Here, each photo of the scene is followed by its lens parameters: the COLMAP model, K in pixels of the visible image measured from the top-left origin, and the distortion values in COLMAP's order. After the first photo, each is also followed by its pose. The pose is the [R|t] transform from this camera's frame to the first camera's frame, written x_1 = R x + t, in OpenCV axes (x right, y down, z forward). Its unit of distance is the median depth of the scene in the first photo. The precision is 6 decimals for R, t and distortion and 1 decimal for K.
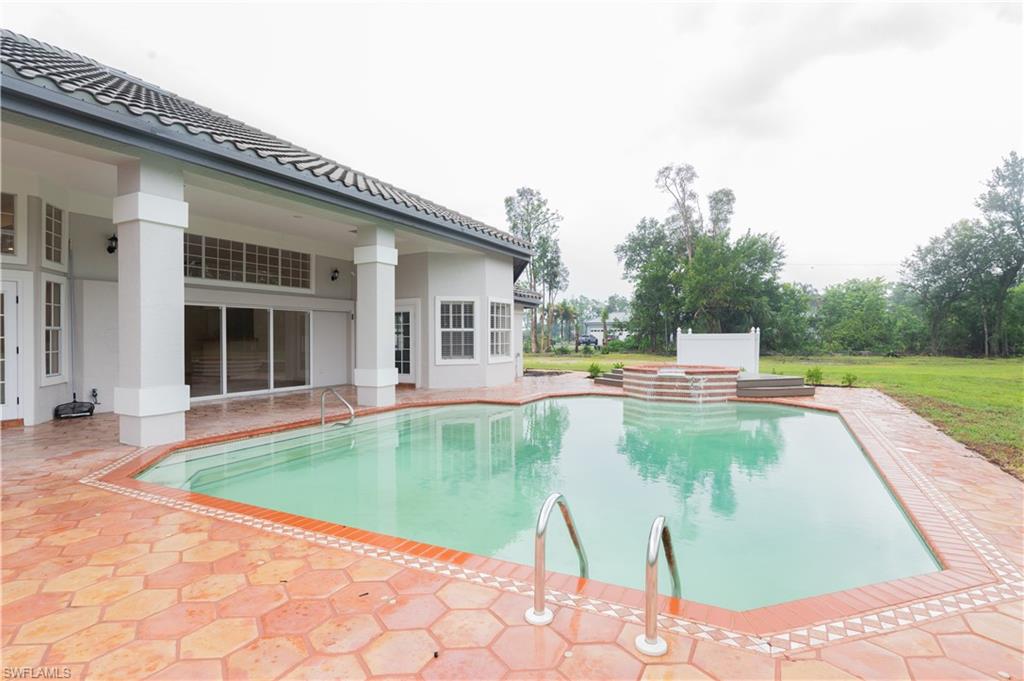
lens RADIAL K [[520.6, 0, 512.0], [0, 520.6, 340.5], [0, 0, 1]] dist [-0.006421, -0.000847]
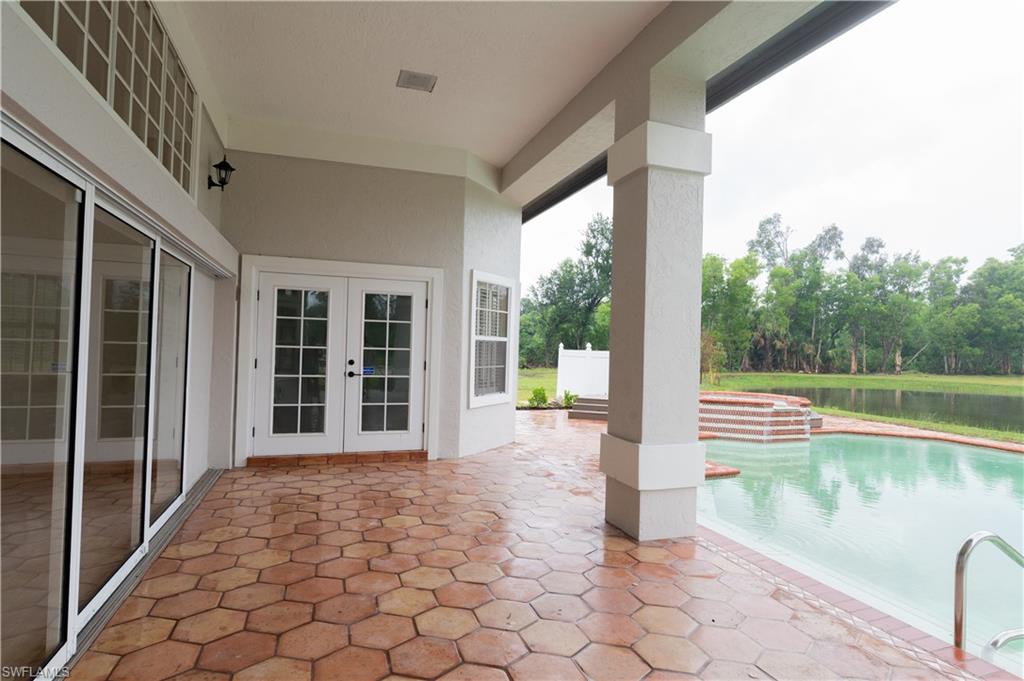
lens RADIAL K [[540.5, 0, 512.0], [0, 540.5, 340.5], [0, 0, 1]] dist [-0.002196, 0.000264]
pose [[0.671086, 0.035296, 0.740539, -0.558425], [-0.027387, 0.999365, -0.022814, -0.007318], [-0.740873, -0.004971, 0.671626, 0.692517]]
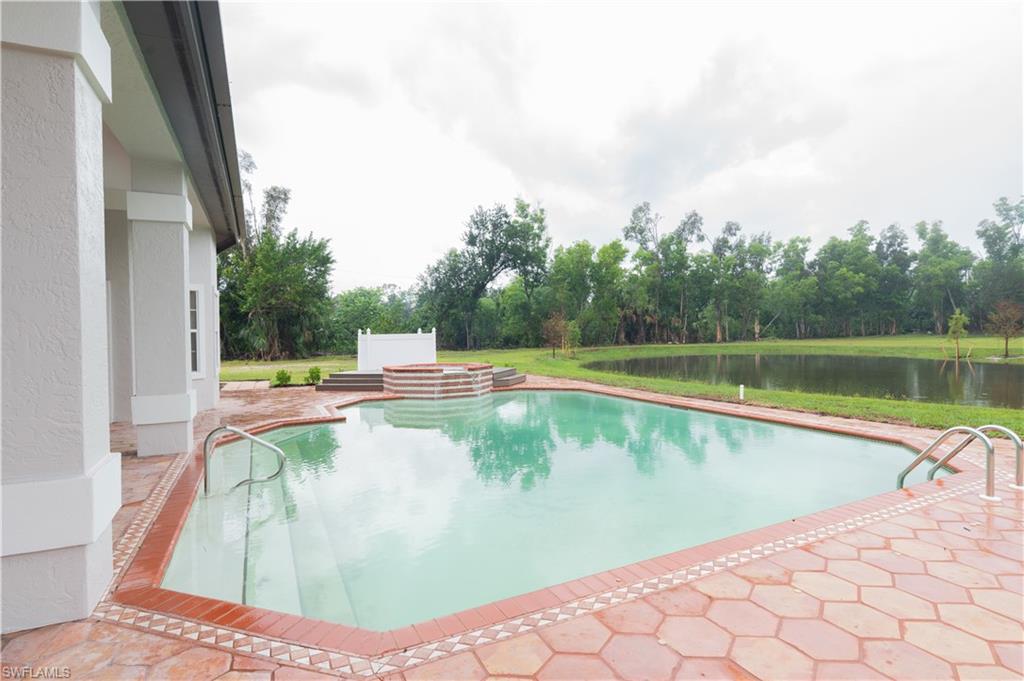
lens RADIAL K [[520.6, 0, 512.0], [0, 520.6, 340.5], [0, 0, 1]] dist [-0.006421, -0.000847]
pose [[0.586143, -0.018048, 0.810007, -0.449729], [0.019846, 0.999772, 0.007916, -0.004999], [-0.809965, 0.011435, 0.586367, 0.258110]]
